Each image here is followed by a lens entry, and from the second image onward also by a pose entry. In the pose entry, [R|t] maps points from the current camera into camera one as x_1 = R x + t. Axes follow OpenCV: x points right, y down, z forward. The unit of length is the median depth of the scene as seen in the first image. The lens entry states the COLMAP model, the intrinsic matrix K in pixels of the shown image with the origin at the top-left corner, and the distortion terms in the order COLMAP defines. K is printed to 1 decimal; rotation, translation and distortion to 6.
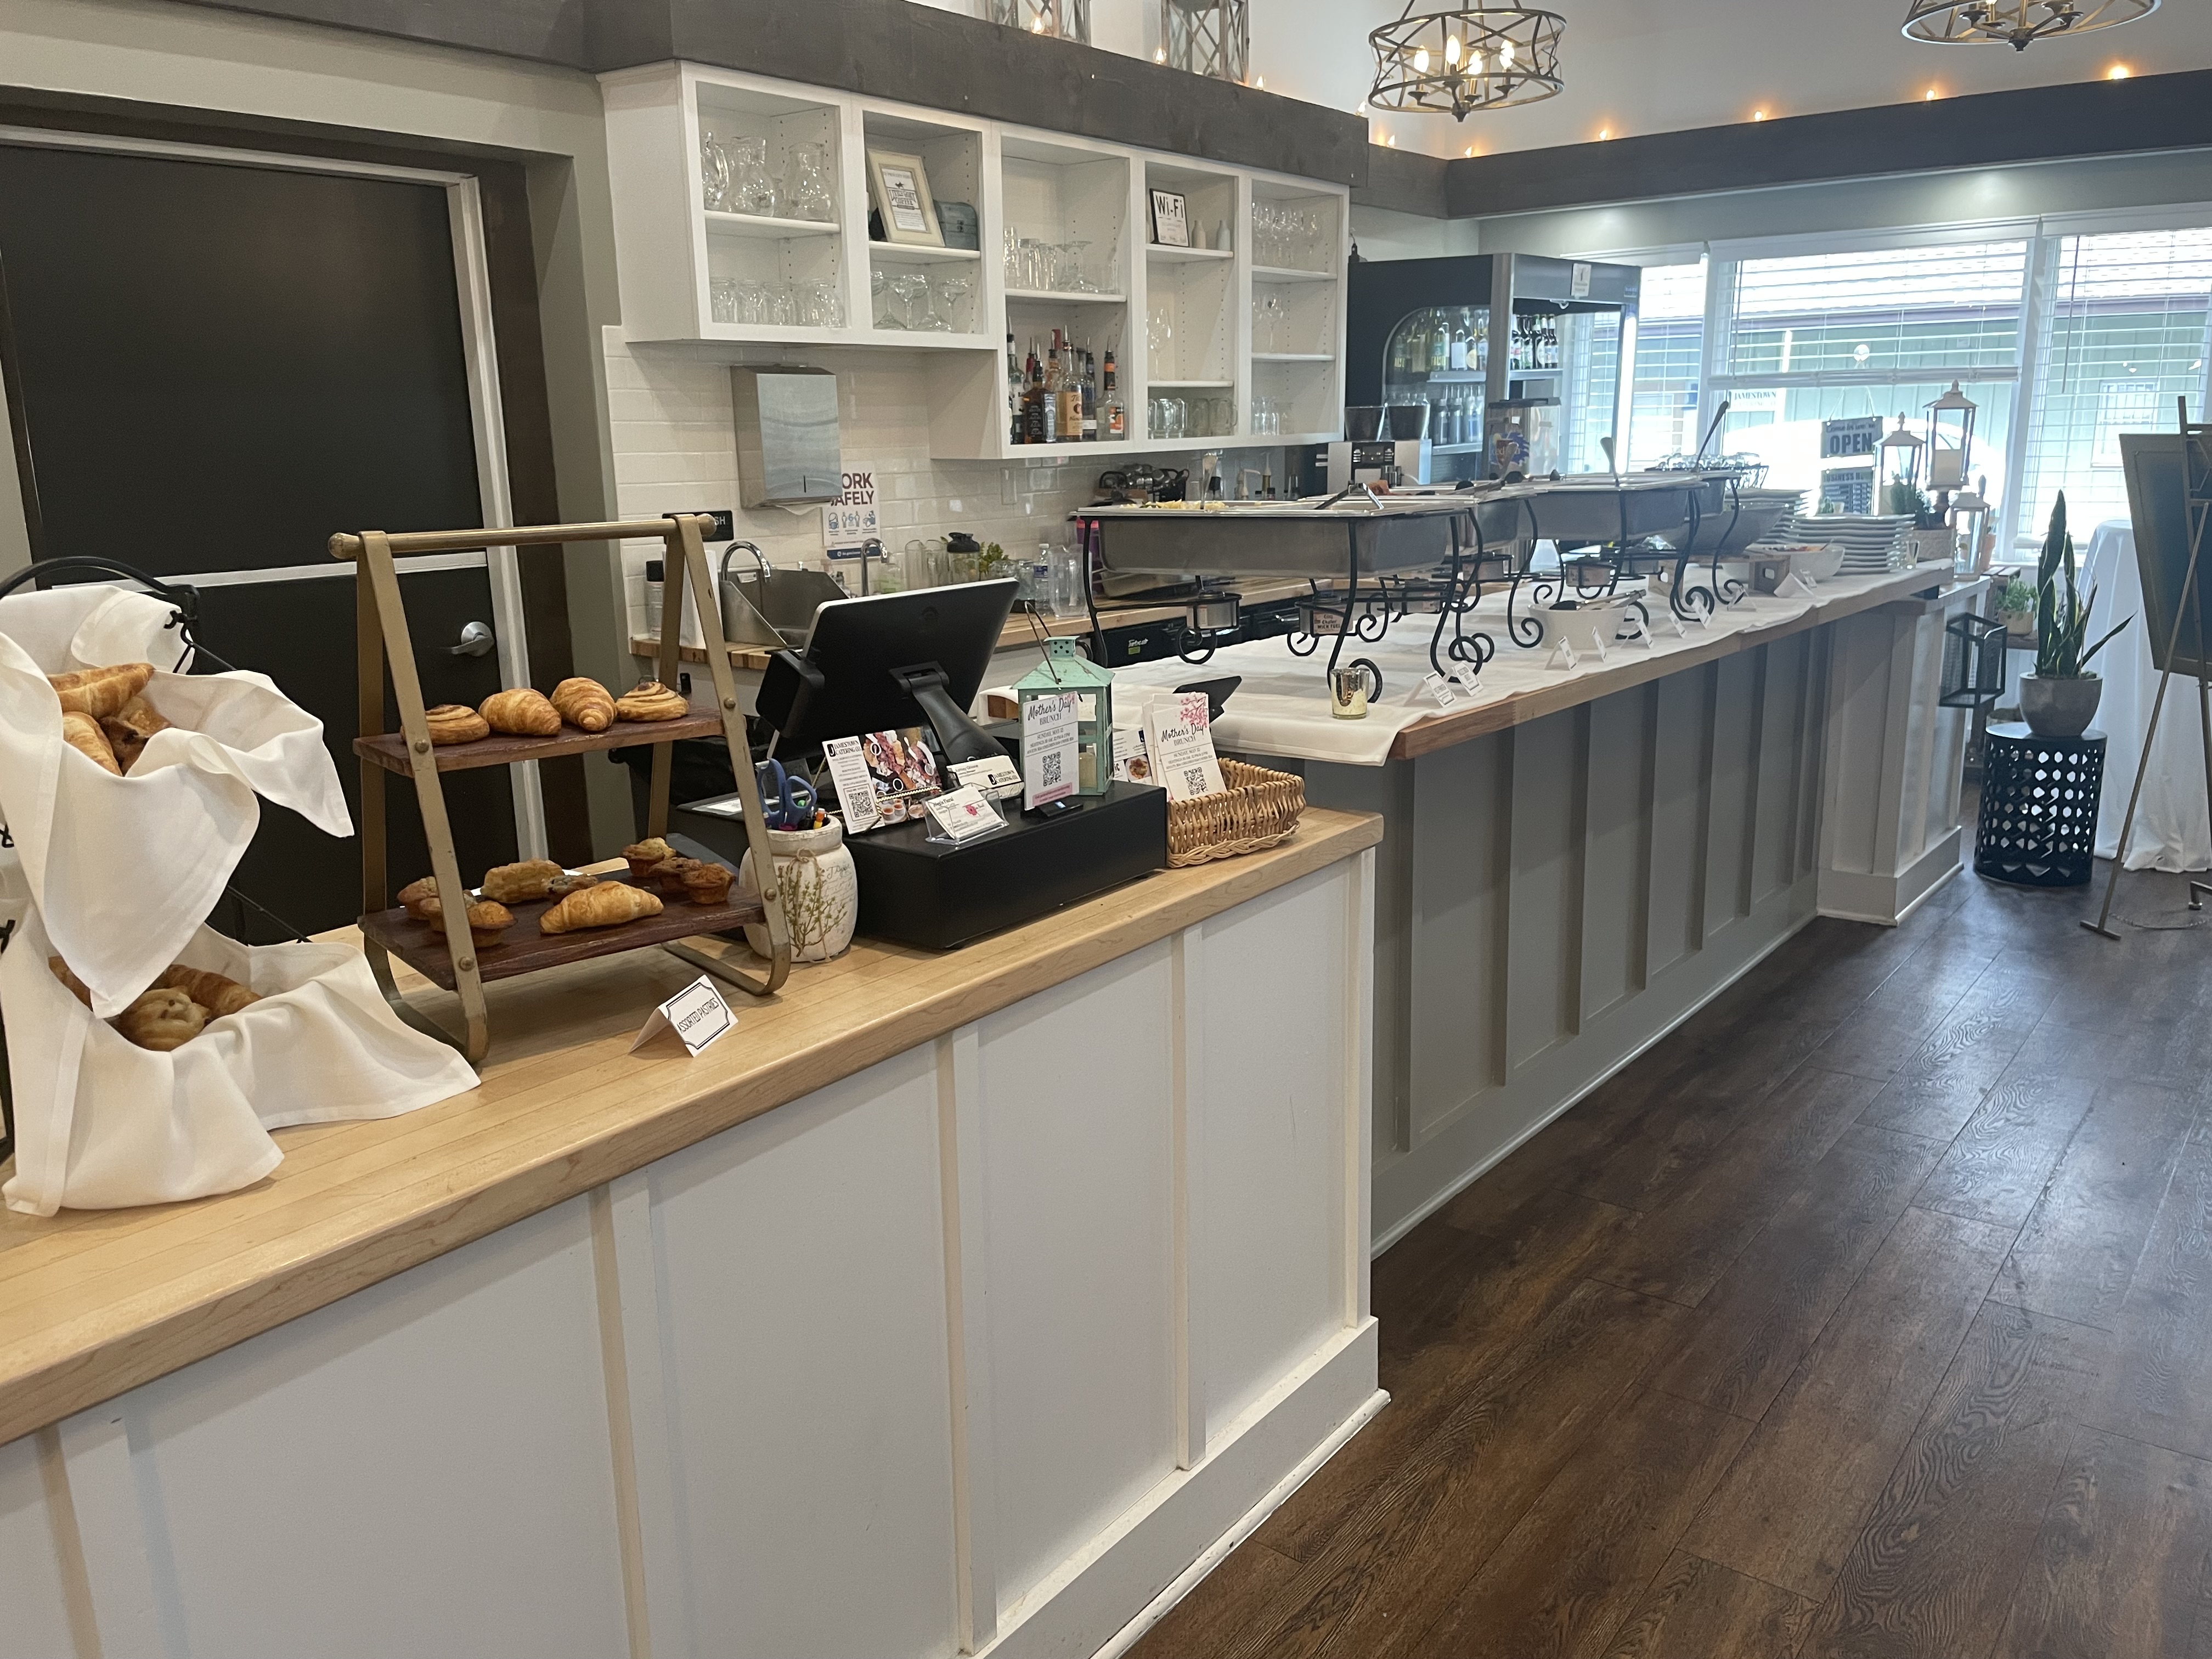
lens RADIAL K [[1765.1, 0, 1119.3], [0, 1765.1, 832.1], [0, 0, 1]] dist [0.052673, -0.063435]
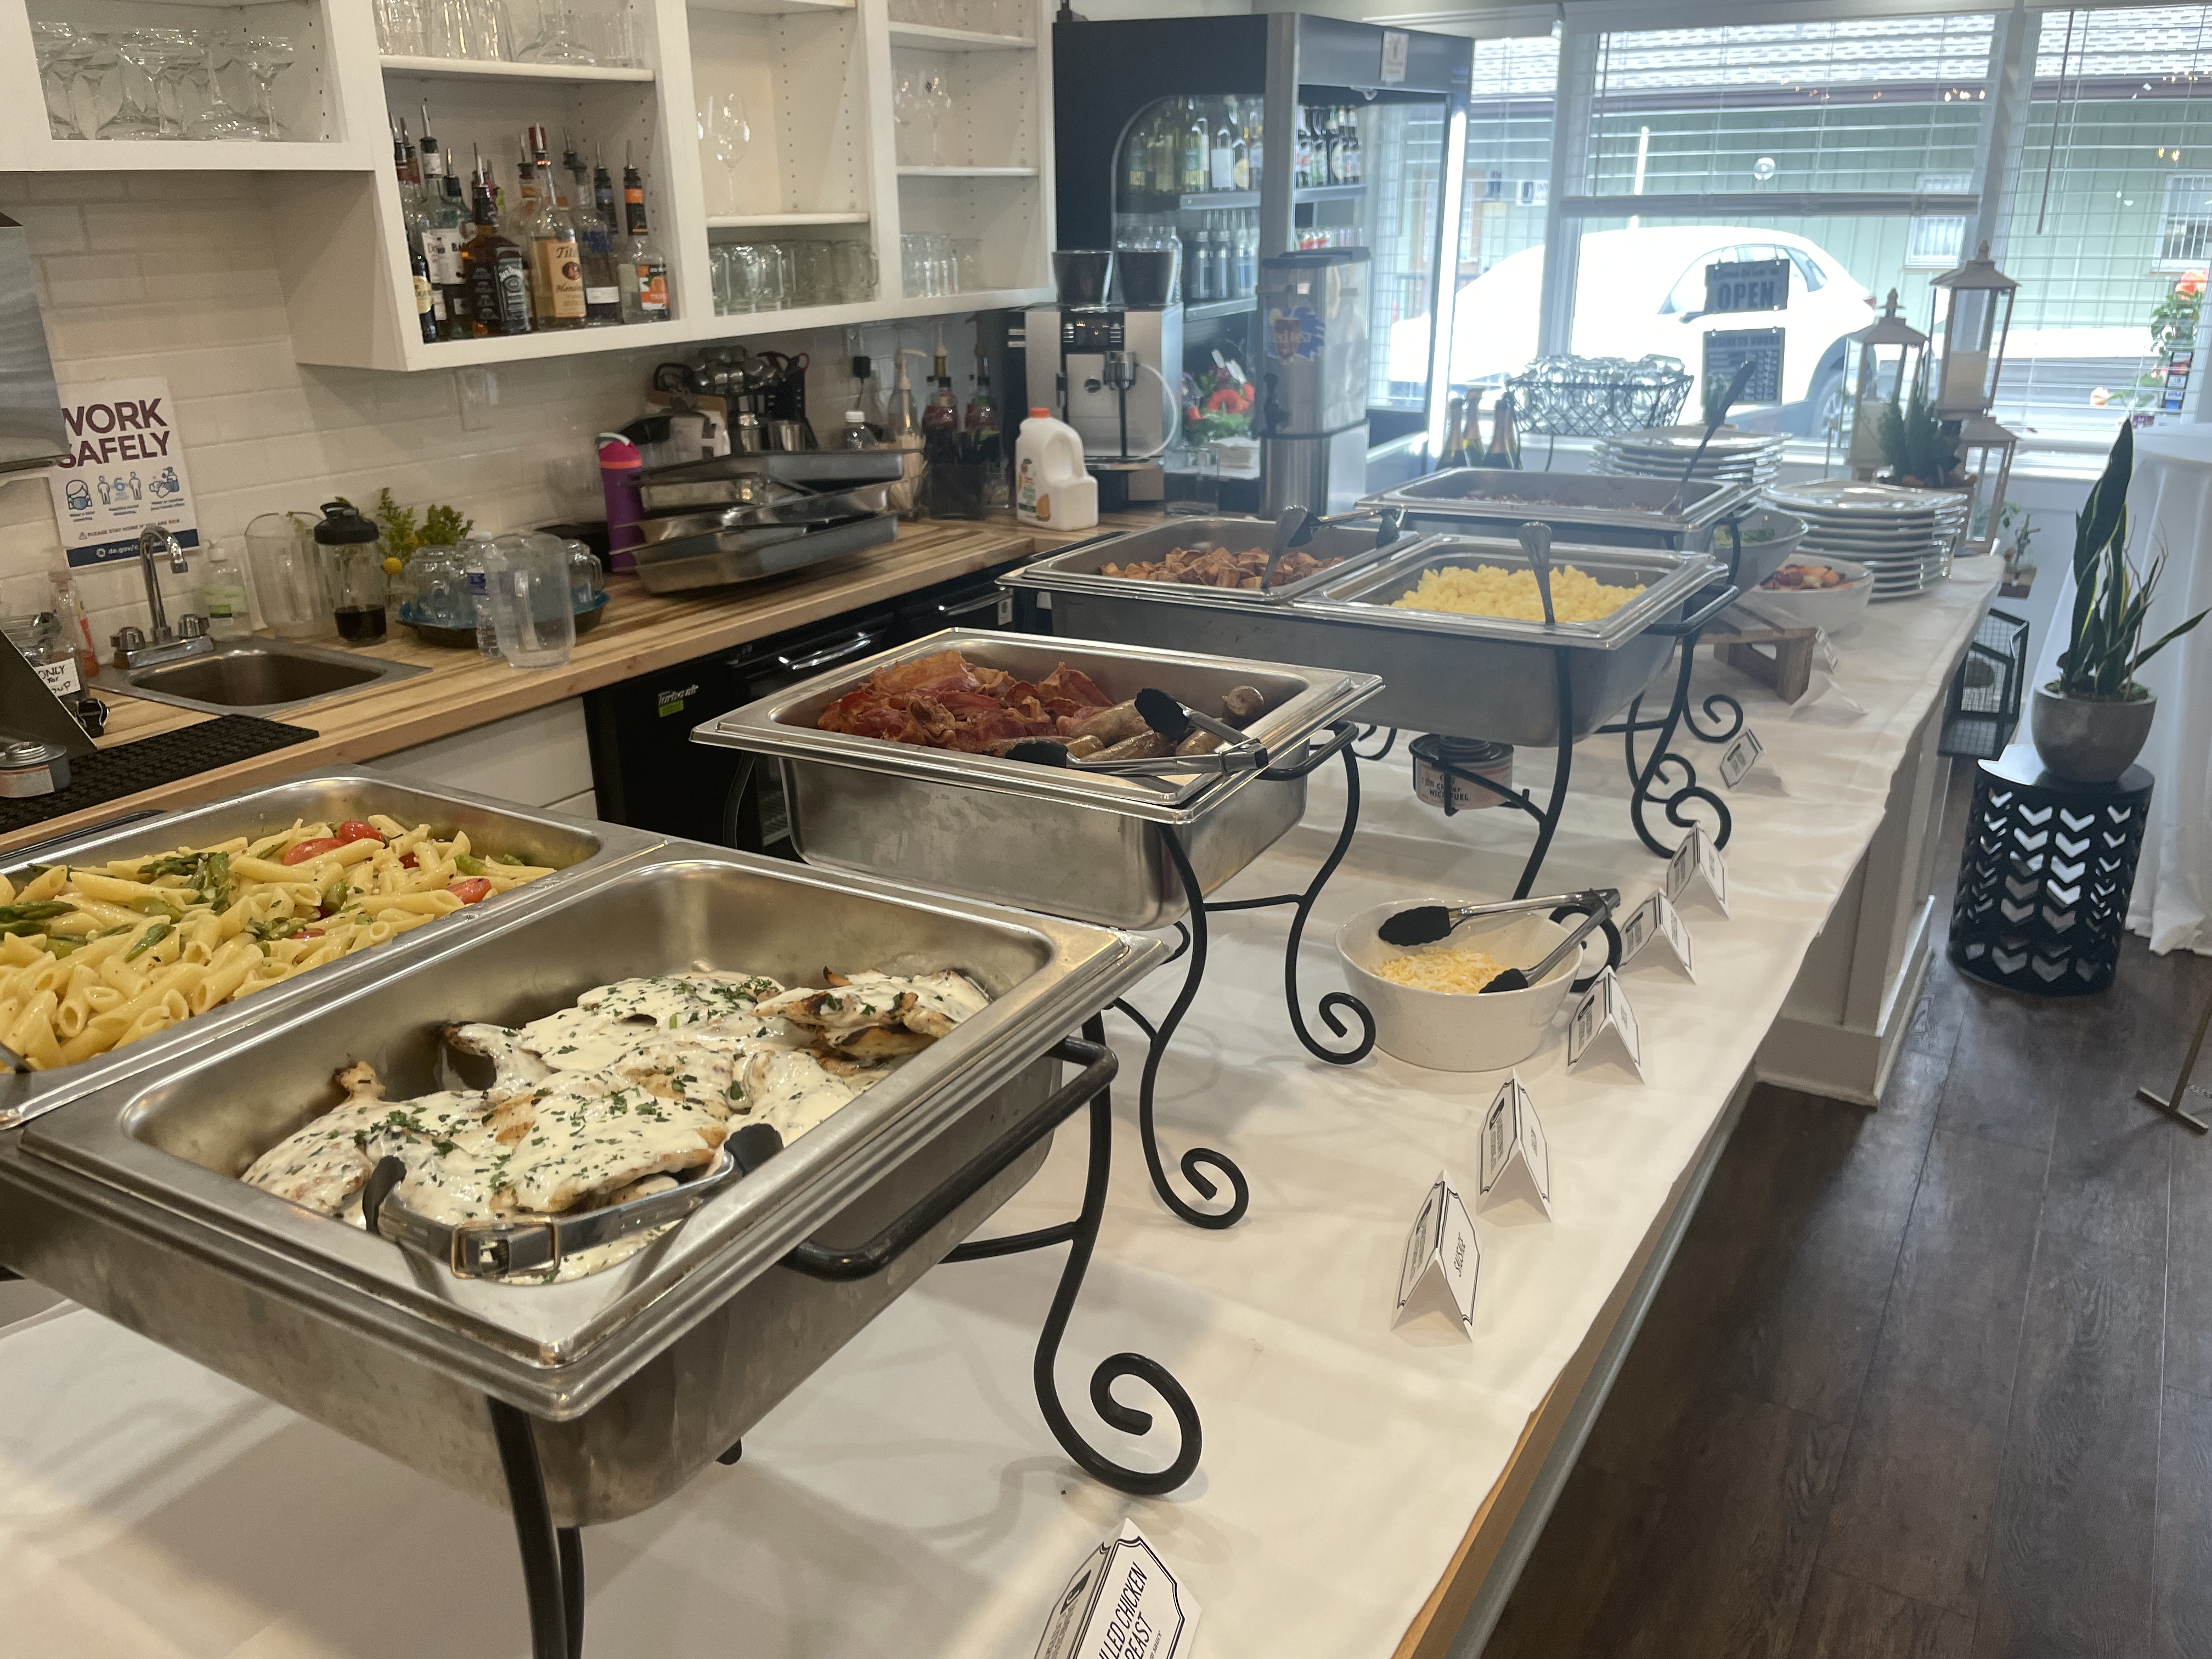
lens RADIAL K [[1765.1, 0, 1147.5], [0, 1765.1, 852.0], [0, 0, 1]] dist [0.052673, -0.063435]
pose [[0.991319, -0.035709, 0.126534, 0.073487], [0.019355, 0.991561, 0.128189, -0.105456], [-0.130044, -0.124627, 0.983645, 0.326243]]
